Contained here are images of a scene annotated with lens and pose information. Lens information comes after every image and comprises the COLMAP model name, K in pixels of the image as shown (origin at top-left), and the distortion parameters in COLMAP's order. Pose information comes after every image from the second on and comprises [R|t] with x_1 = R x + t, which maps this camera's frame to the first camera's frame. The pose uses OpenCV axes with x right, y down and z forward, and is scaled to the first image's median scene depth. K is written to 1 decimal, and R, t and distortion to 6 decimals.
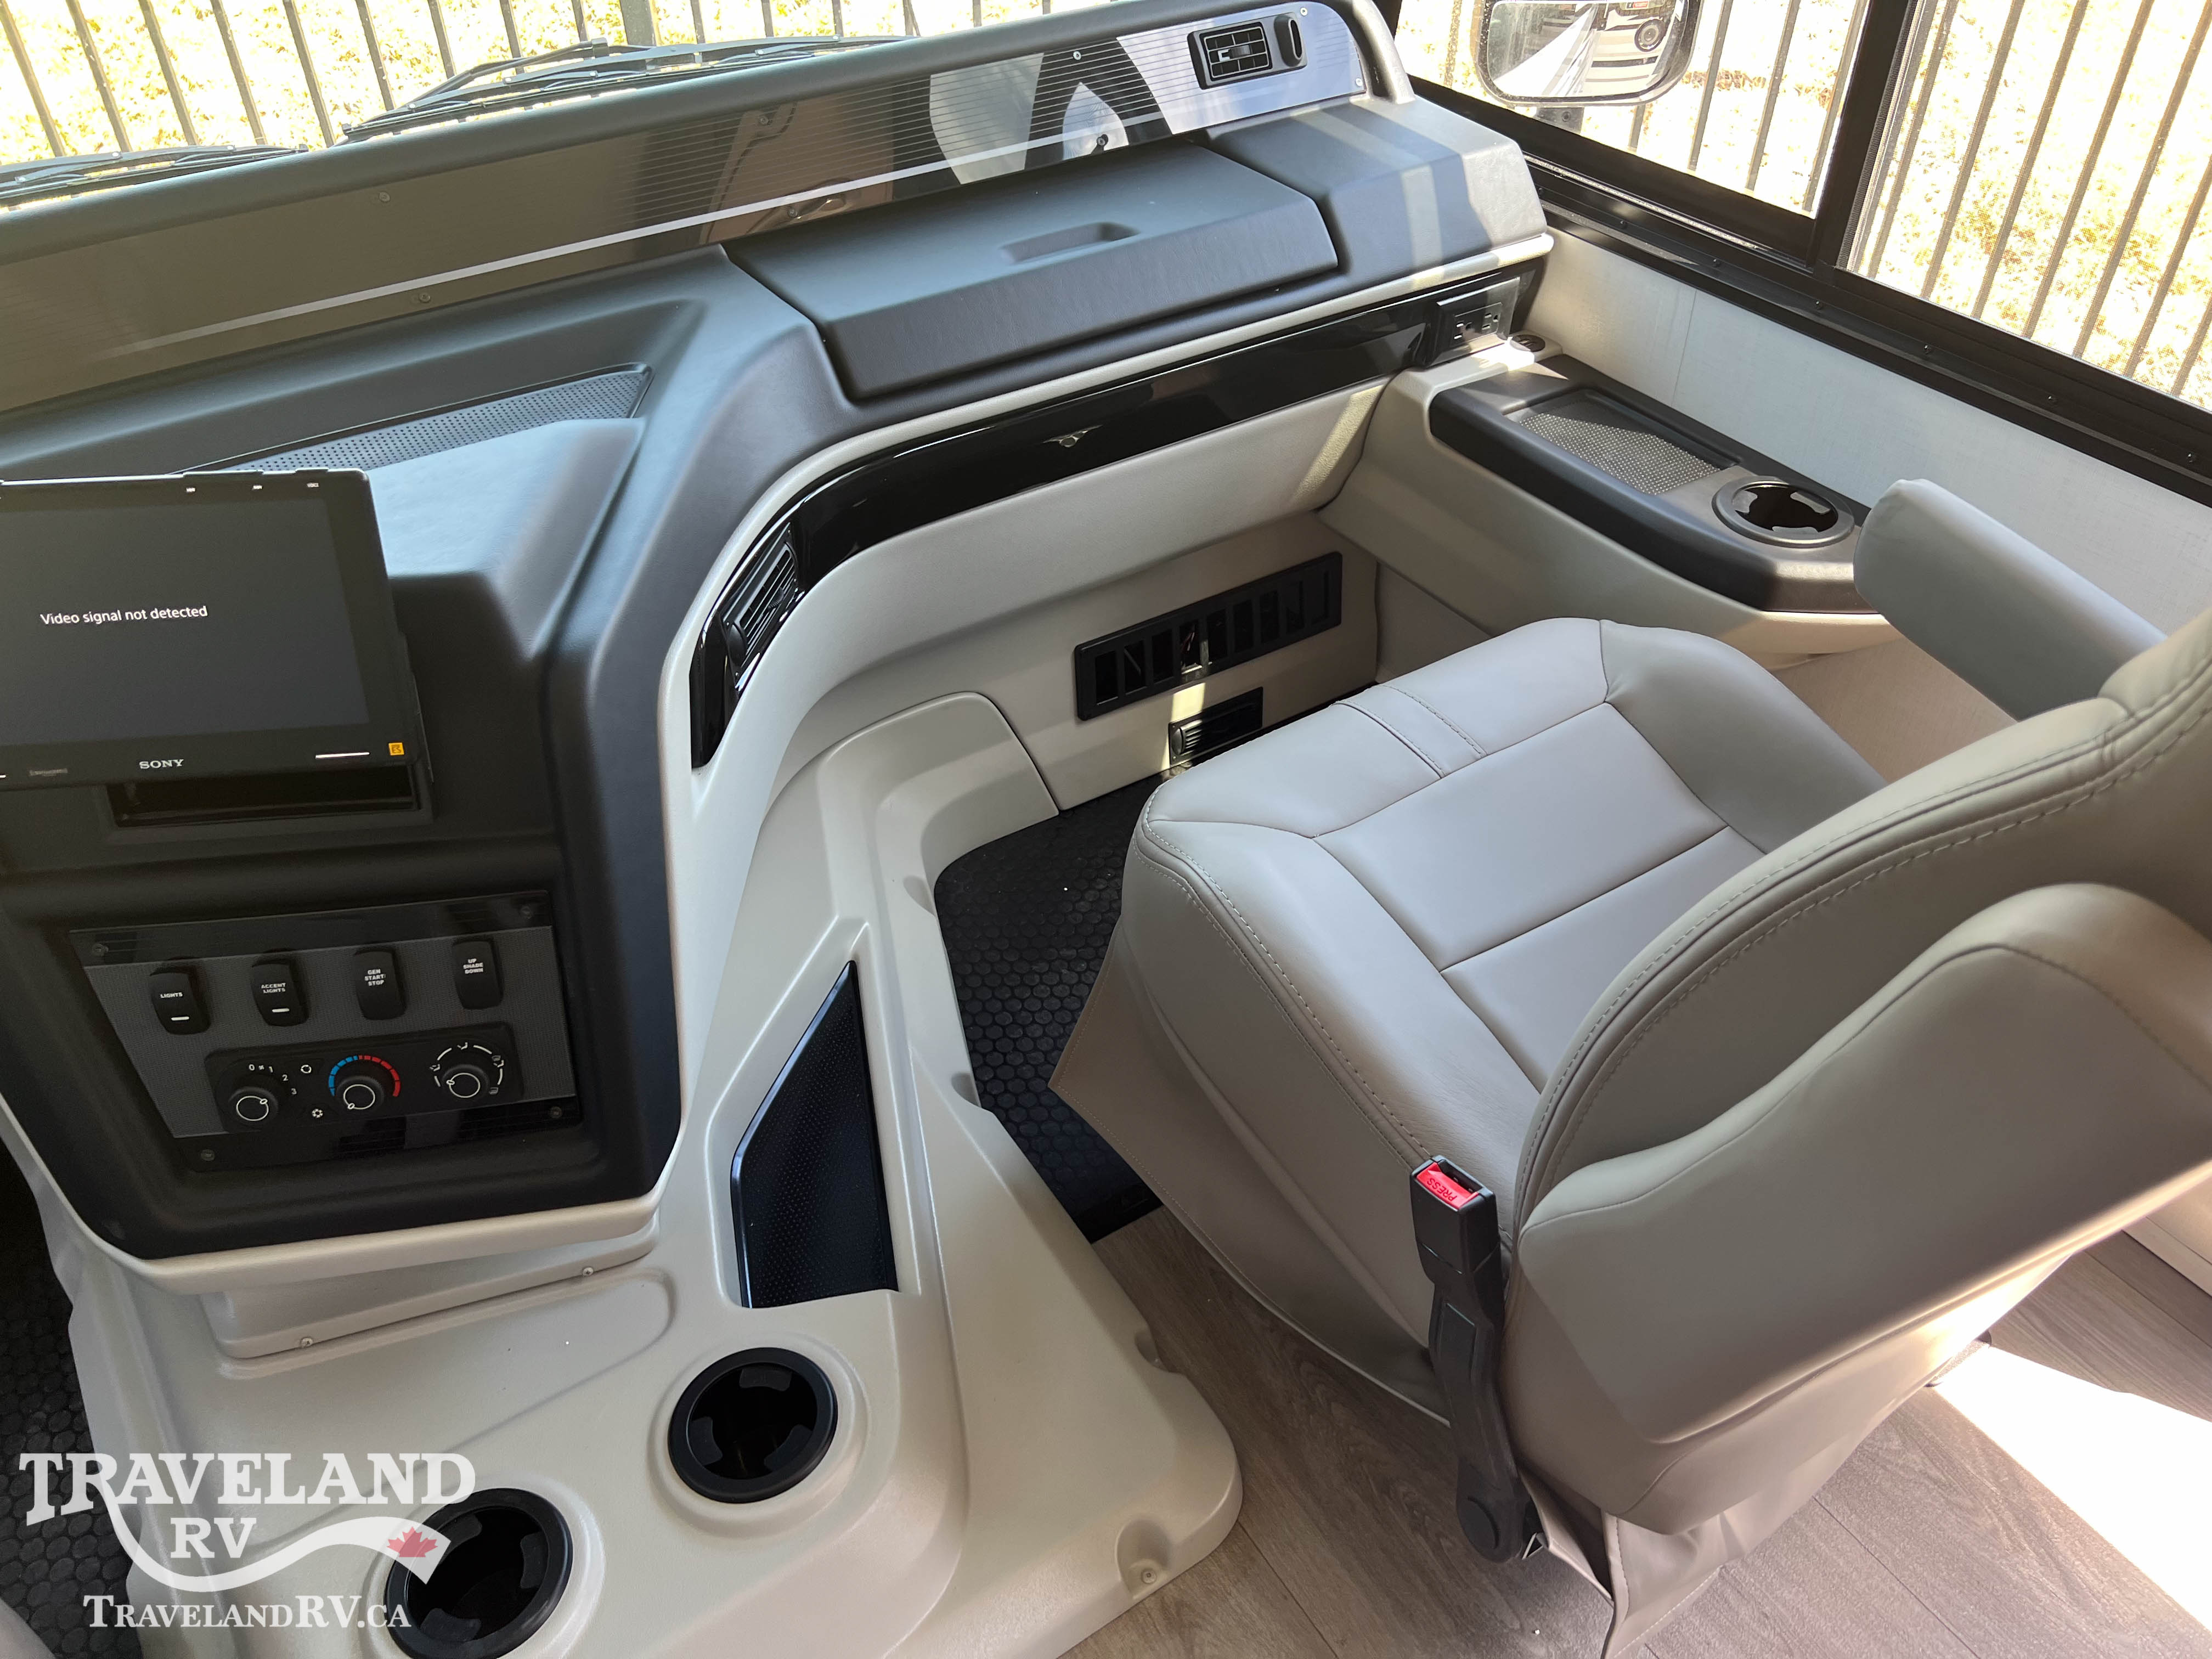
lens RADIAL K [[1652.9, 0, 1121.4], [0, 1652.9, 809.9], [0, 0, 1]] dist [0.054529, -0.067148]
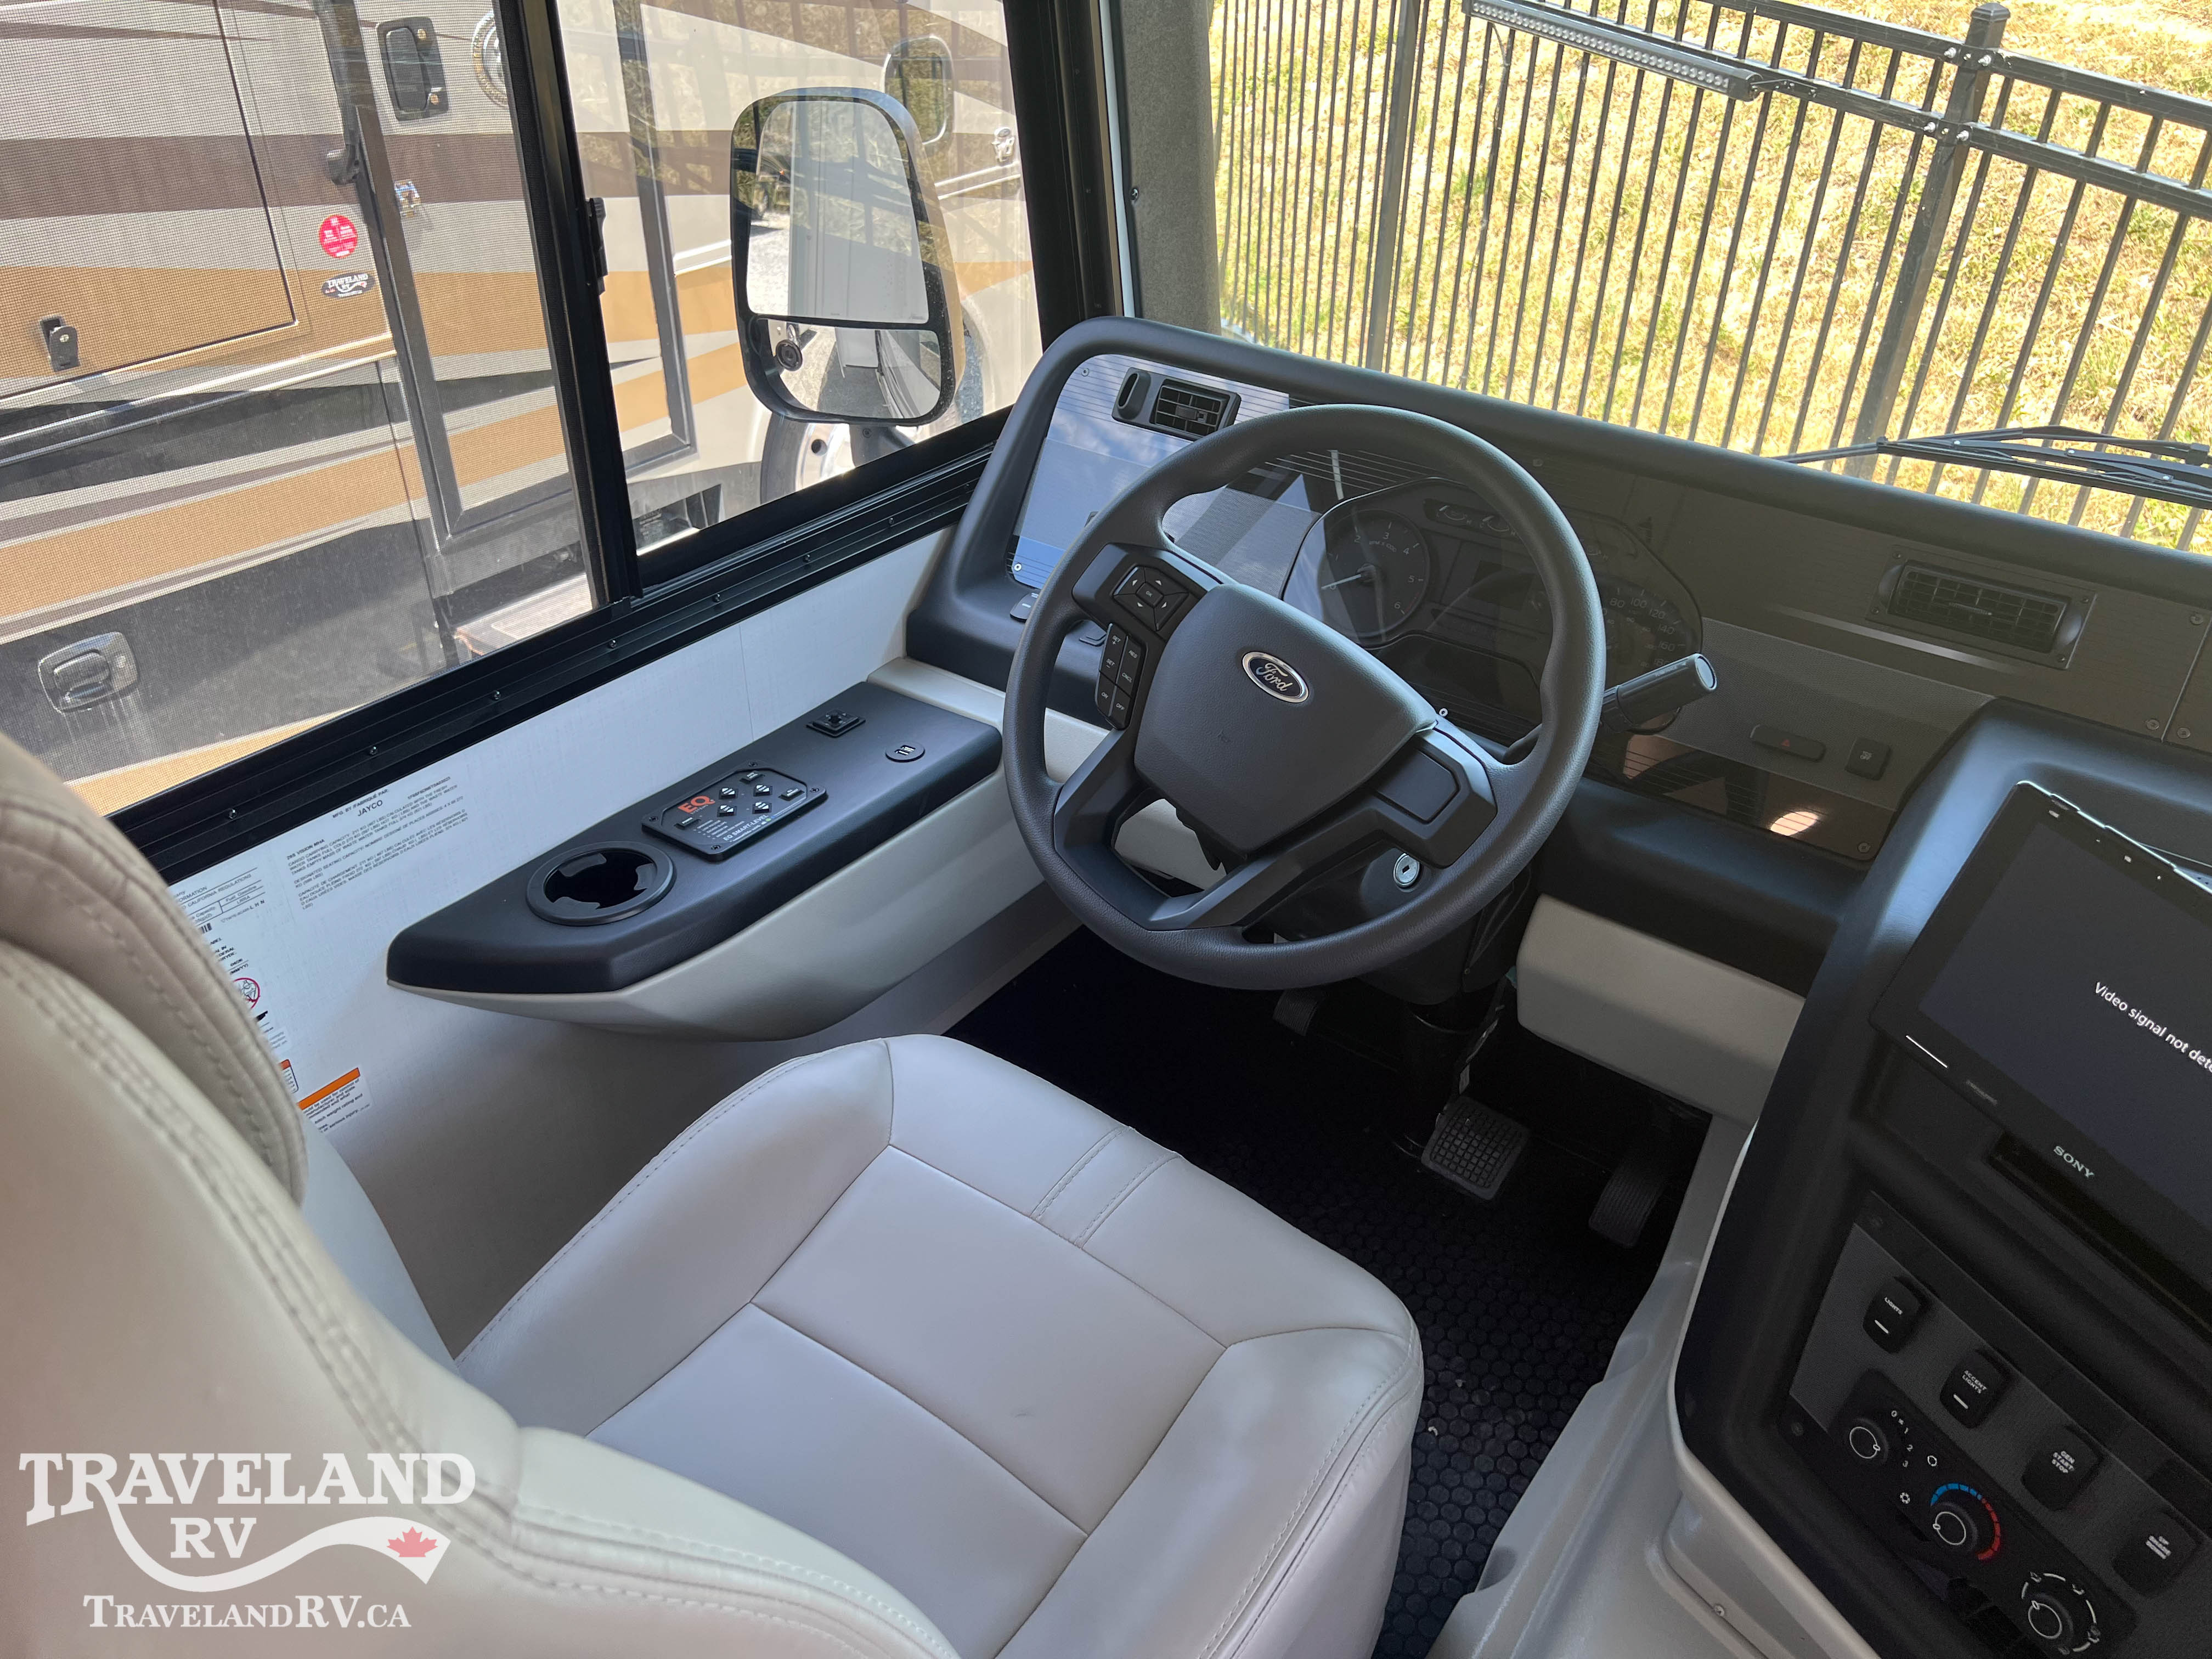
lens RADIAL K [[1652.5, 0, 1105.6], [0, 1652.5, 810.1], [0, 0, 1]] dist [0.050140, -0.059684]
pose [[0.329611, 0.539594, -0.774722, -0.072609], [-0.621374, 0.741786, 0.252286, -0.042980], [0.710810, 0.398236, 0.579791, -0.016679]]
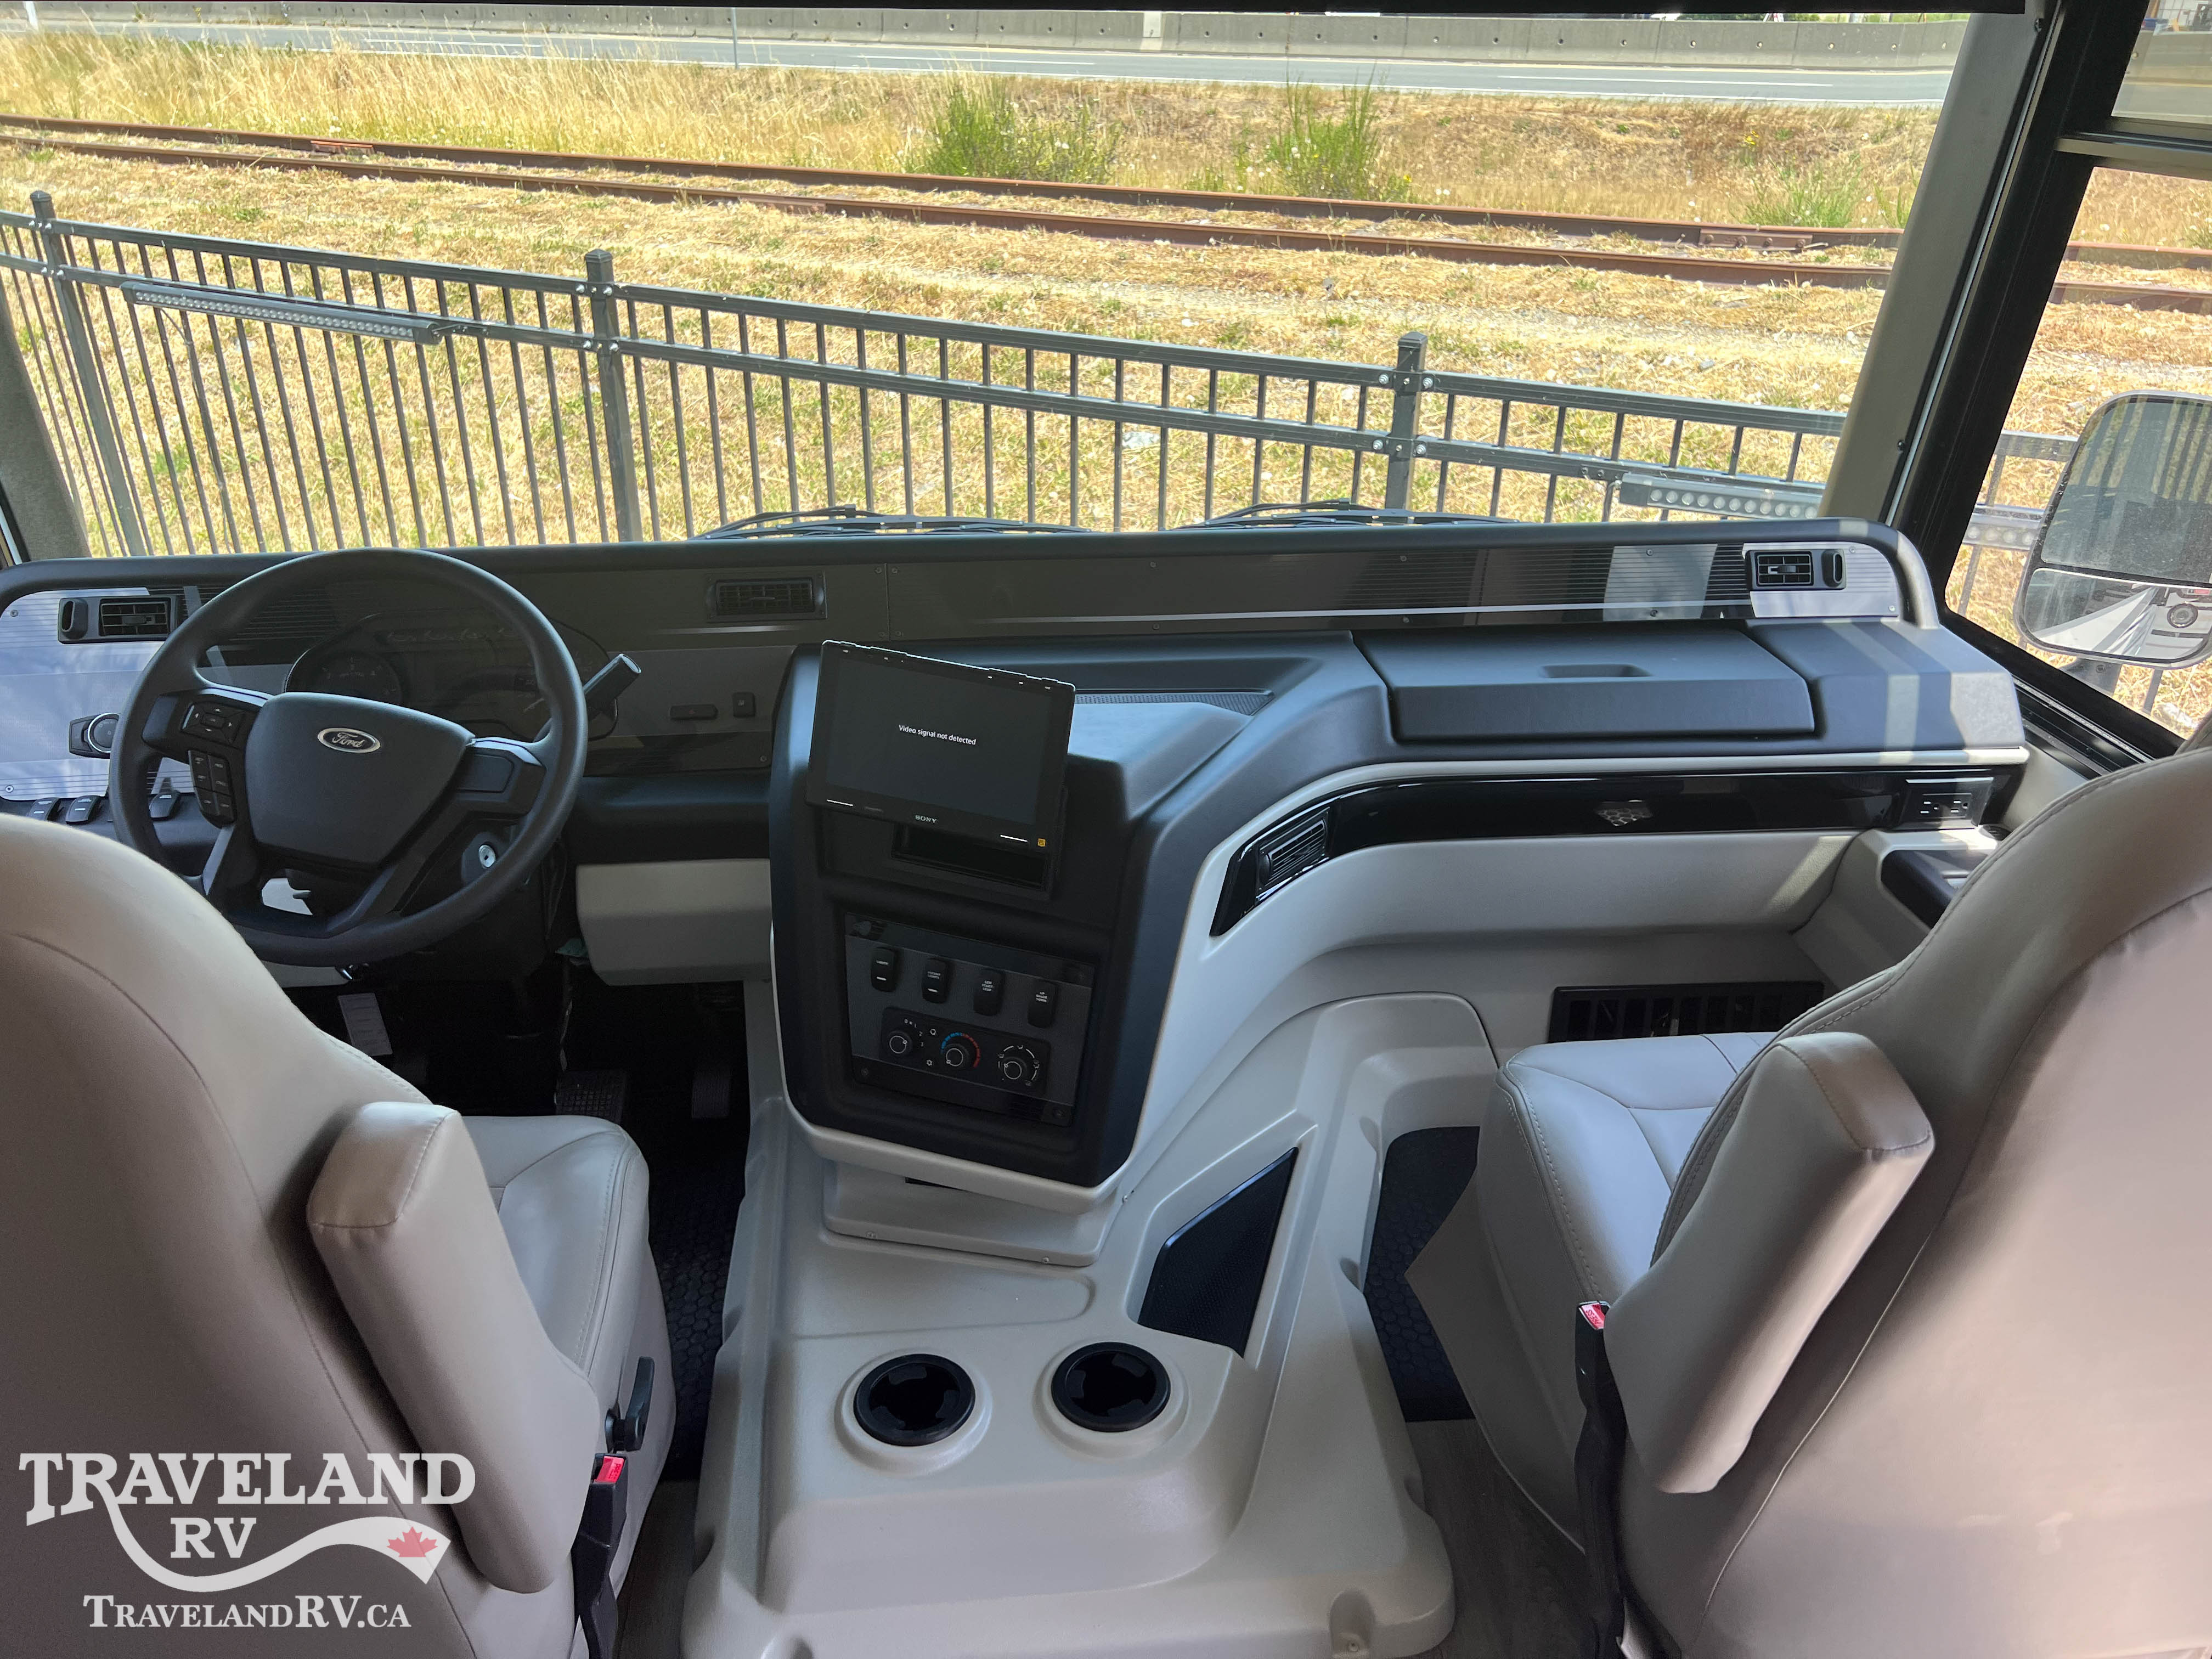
lens RADIAL K [[1652.9, 0, 1121.4], [0, 1652.9, 809.9], [0, 0, 1]] dist [0.054529, -0.067148]
pose [[0.888284, 0.218394, -0.404050, 0.182218], [-0.313019, 0.931635, -0.184597, 0.125613], [0.336112, 0.290450, 0.895917, -0.292486]]
